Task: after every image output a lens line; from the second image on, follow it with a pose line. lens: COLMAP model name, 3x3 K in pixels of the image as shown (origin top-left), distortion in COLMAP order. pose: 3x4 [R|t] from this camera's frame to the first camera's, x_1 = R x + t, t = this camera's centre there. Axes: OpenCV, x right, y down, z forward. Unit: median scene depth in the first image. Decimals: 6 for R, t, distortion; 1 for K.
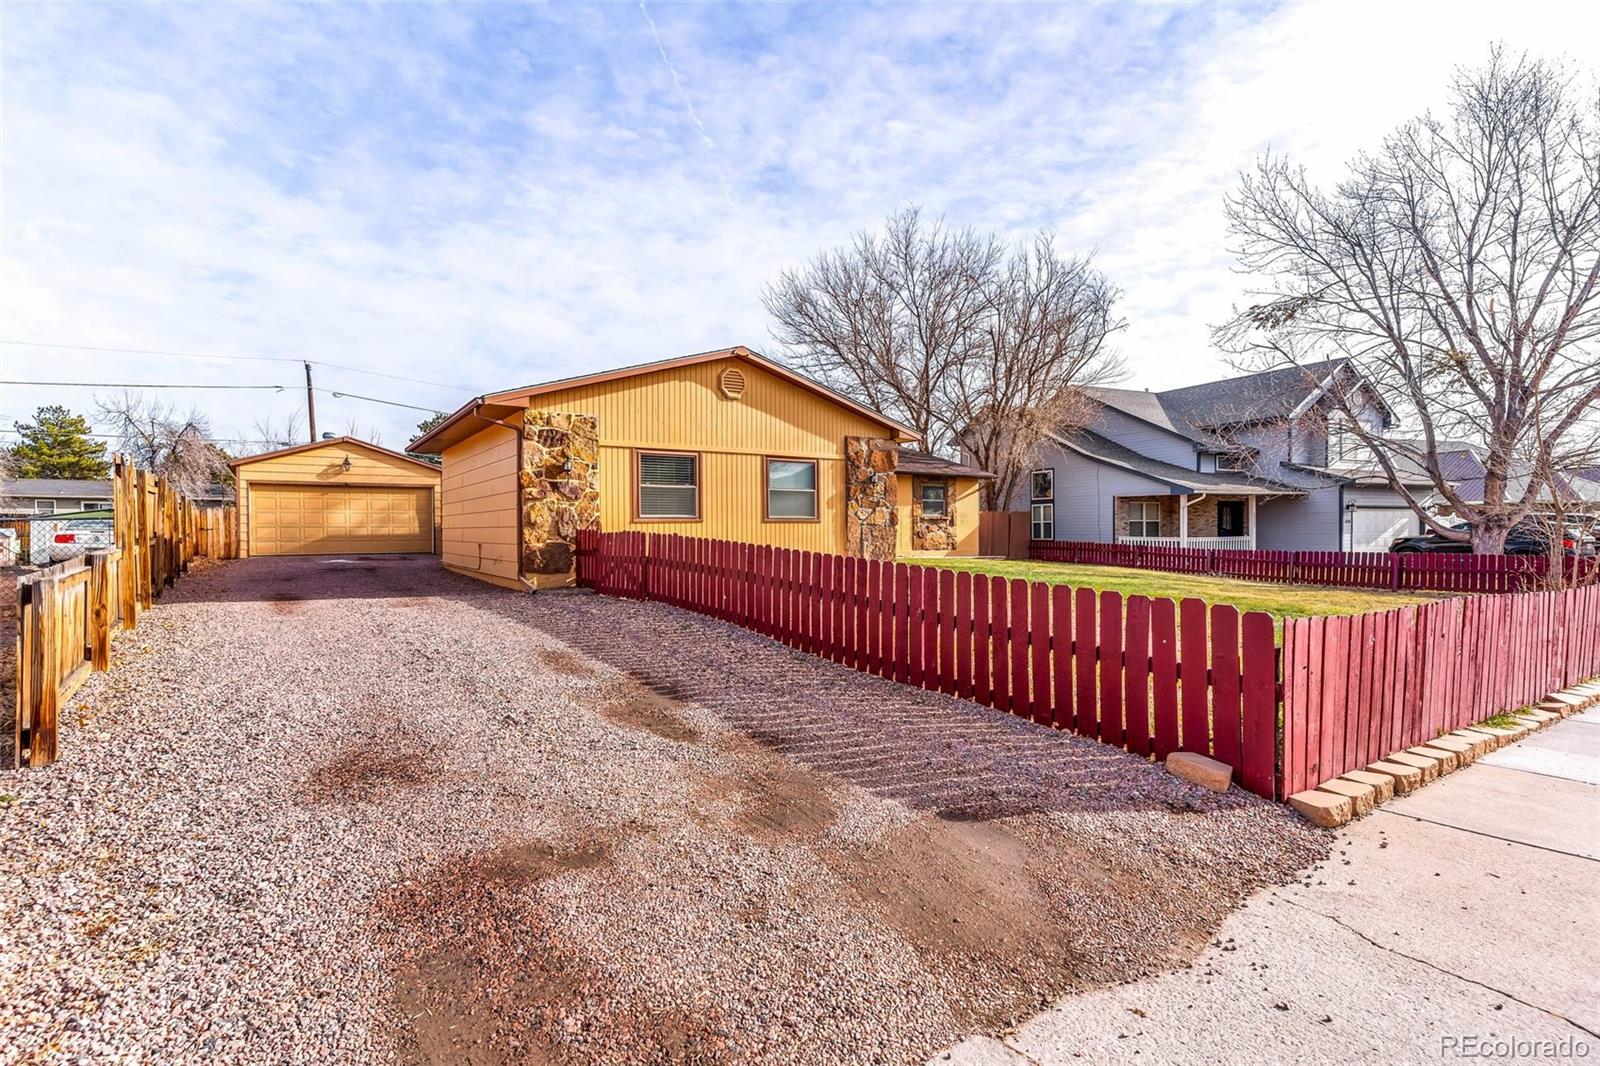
lens RADIAL K [[764.8, 0, 800.0], [0, 764.8, 533.0], [0, 0, 1]] dist [0.000006, -0.000076]
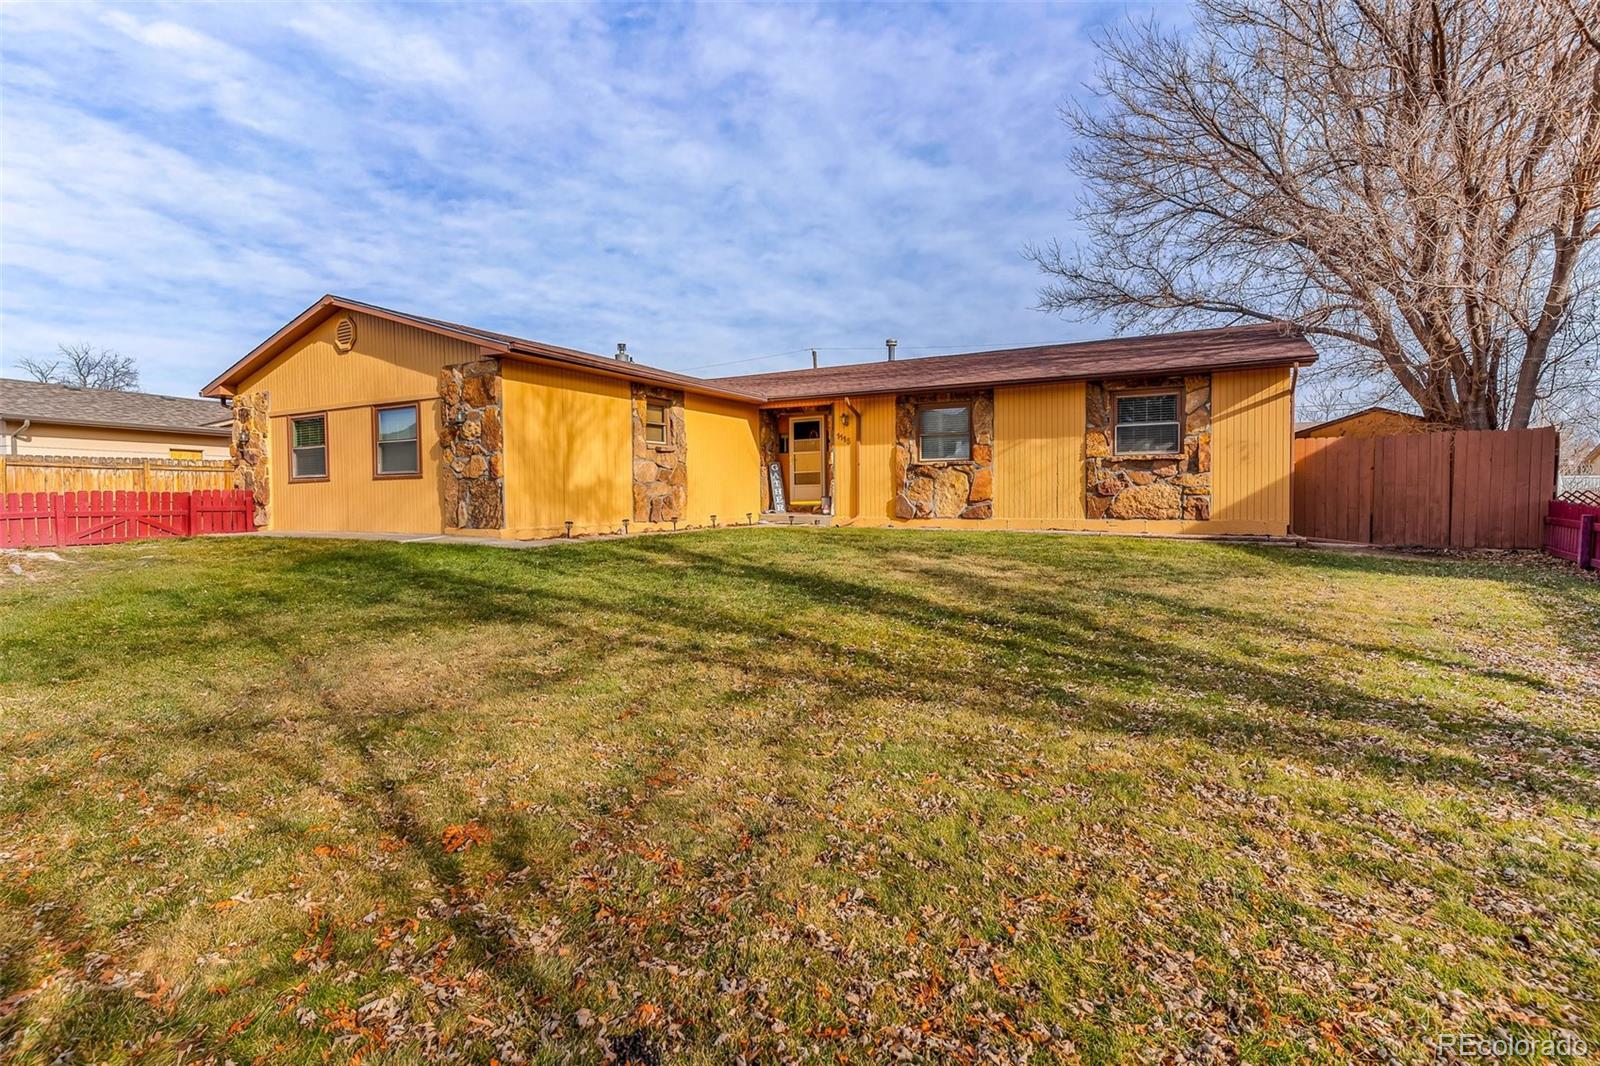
lens RADIAL K [[768.2, 0, 793.3], [0, 768.2, 525.1], [0, 0, 1]] dist [-0.000531, -0.000484]
pose [[0.453679, 0.031373, -0.890613, 0.941115], [0.005548, 0.999261, 0.038027, 0.008013], [0.891148, -0.022193, 0.453170, 0.973471]]
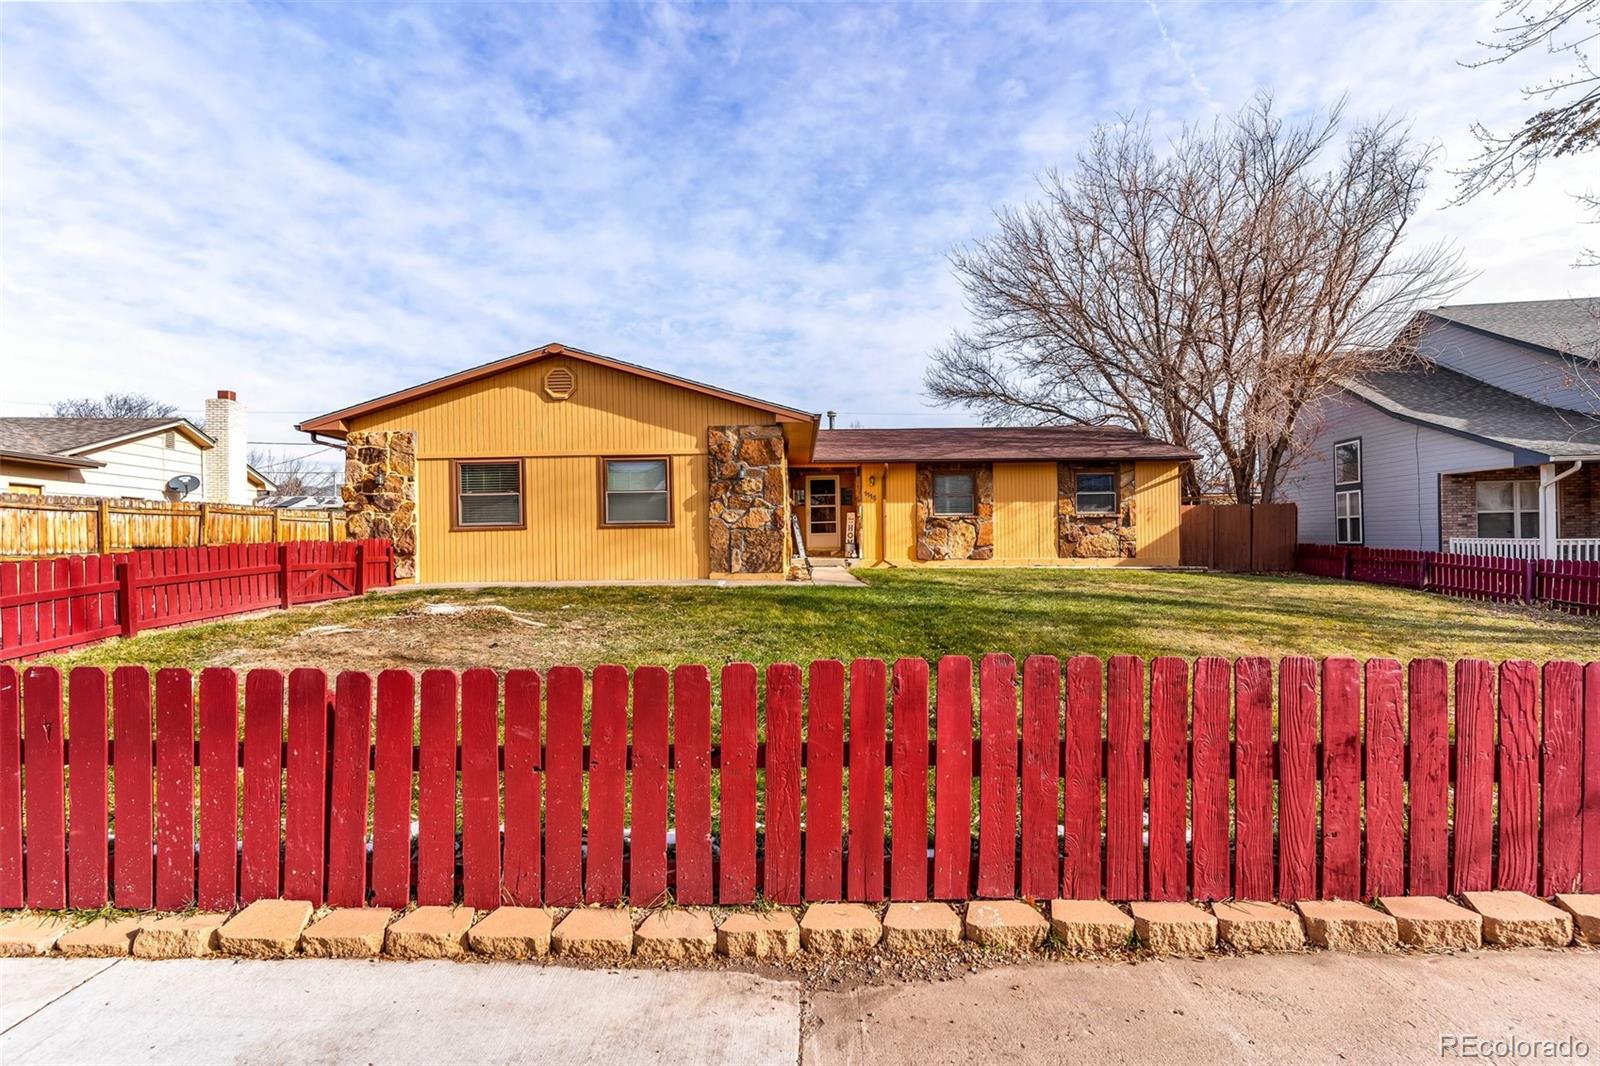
lens RADIAL K [[762.7, 0, 791.3], [0, 762.7, 544.8], [0, 0, 1]] dist [0.000346, -0.000497]
pose [[0.822063, -0.002865, -0.569389, 0.634949], [0.008709, 0.999934, 0.007542, 0.001060], [0.569330, -0.011159, 0.822033, 0.350780]]
